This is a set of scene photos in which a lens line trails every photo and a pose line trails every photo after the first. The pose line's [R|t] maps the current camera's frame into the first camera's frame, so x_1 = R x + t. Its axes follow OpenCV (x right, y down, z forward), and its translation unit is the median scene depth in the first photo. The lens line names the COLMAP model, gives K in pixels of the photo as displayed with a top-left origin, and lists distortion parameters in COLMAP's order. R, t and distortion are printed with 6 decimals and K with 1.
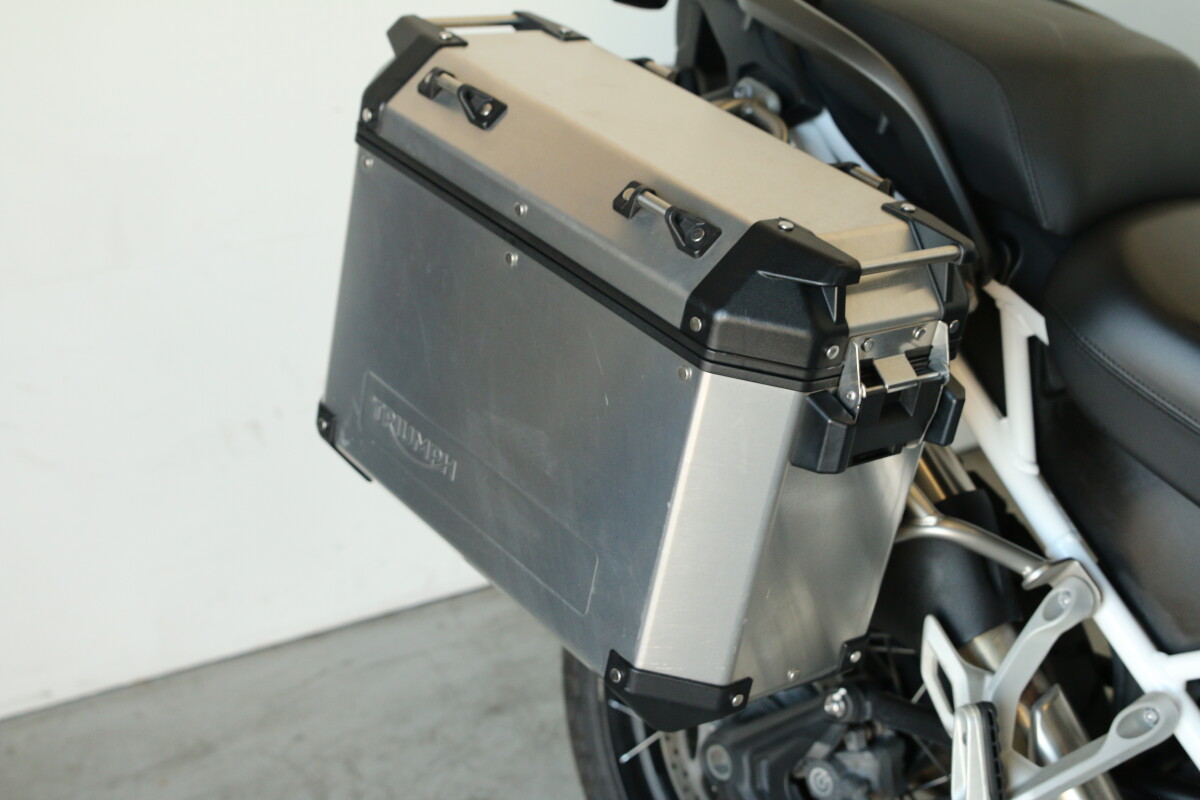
lens RADIAL K [[1876.1, 0, 599.8], [0, 1876.1, 401.5], [0, 0, 1]] dist [-0.049680, 0.000000]
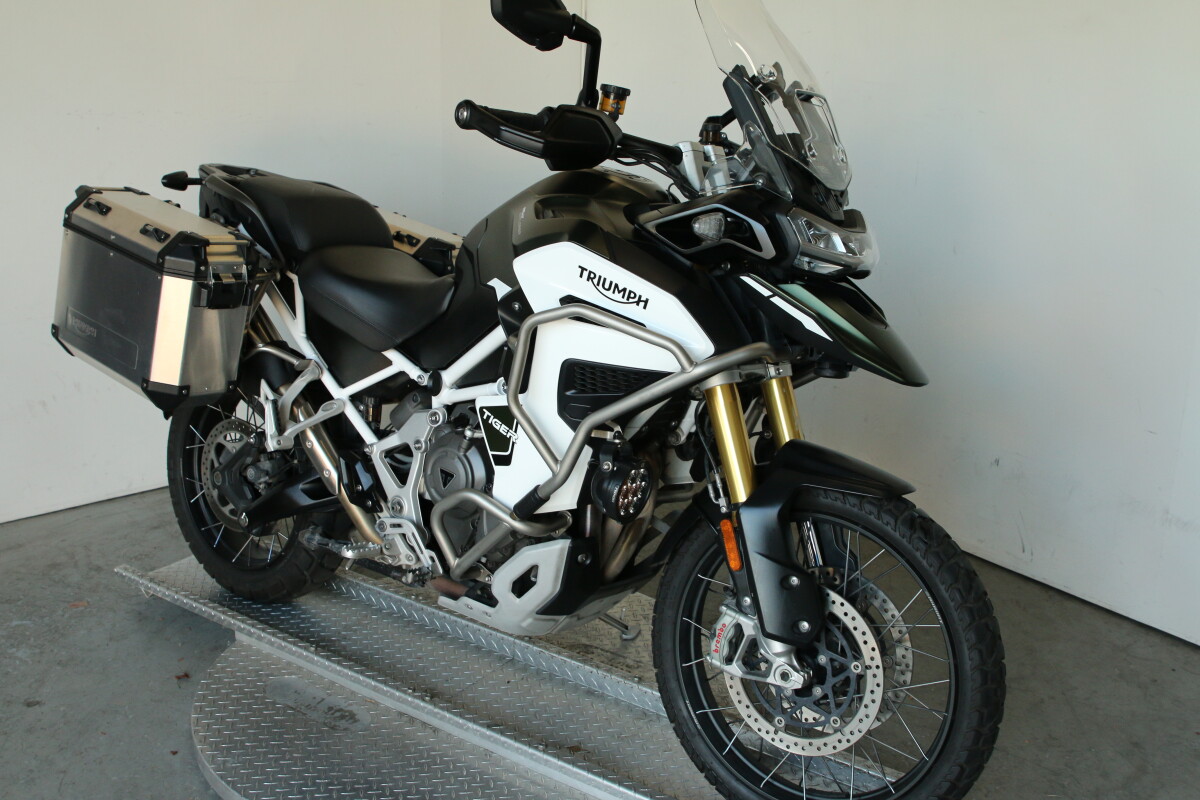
lens RADIAL K [[1287.5, 0, 612.3], [0, 1287.5, 399.5], [0, 0, 1]] dist [-0.112670, 0.000000]
pose [[0.977226, -0.027826, 0.210370, 0.290186], [0.057234, 0.989188, -0.135025, 0.448357], [-0.204338, 0.143990, 0.968252, -1.045646]]
